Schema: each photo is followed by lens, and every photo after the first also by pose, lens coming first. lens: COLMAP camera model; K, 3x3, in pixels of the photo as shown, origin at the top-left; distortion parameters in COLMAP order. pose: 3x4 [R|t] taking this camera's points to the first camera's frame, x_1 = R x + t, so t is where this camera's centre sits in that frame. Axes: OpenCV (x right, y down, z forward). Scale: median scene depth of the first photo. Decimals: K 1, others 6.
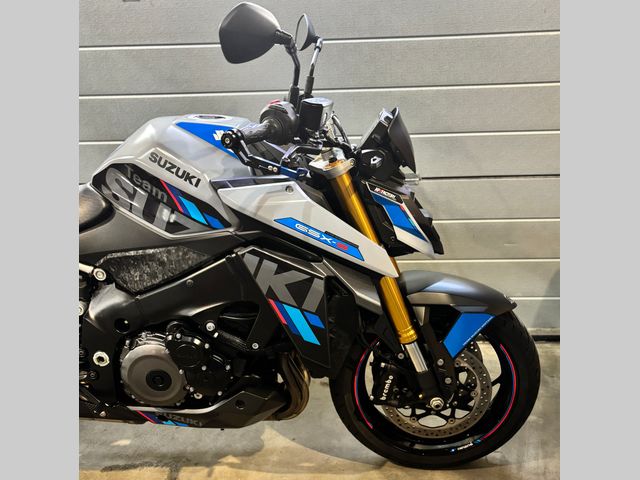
lens RADIAL K [[539.8, 0, 320.1], [0, 539.8, 267.0], [0, 0, 1]] dist [-0.004905, -0.010553]
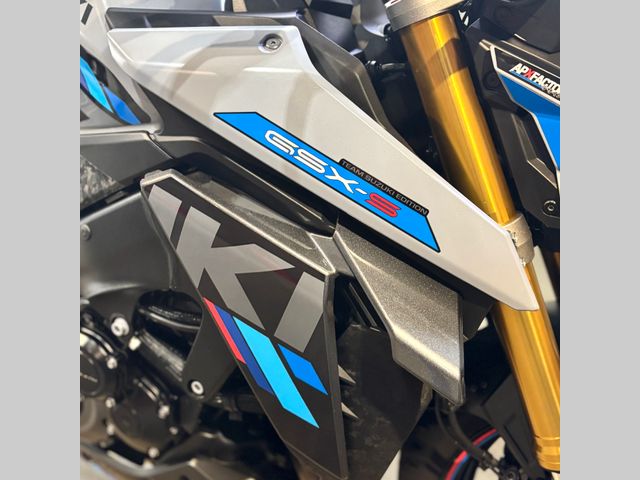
lens RADIAL K [[663.9, 0, 320.0], [0, 663.9, 240.0], [0, 0, 1]] dist [0.009890, -0.016152]
pose [[0.909245, 0.173807, -0.378240, 0.175997], [-0.154692, 0.984669, 0.080610, -0.042931], [0.386451, -0.014784, 0.922191, 0.527870]]
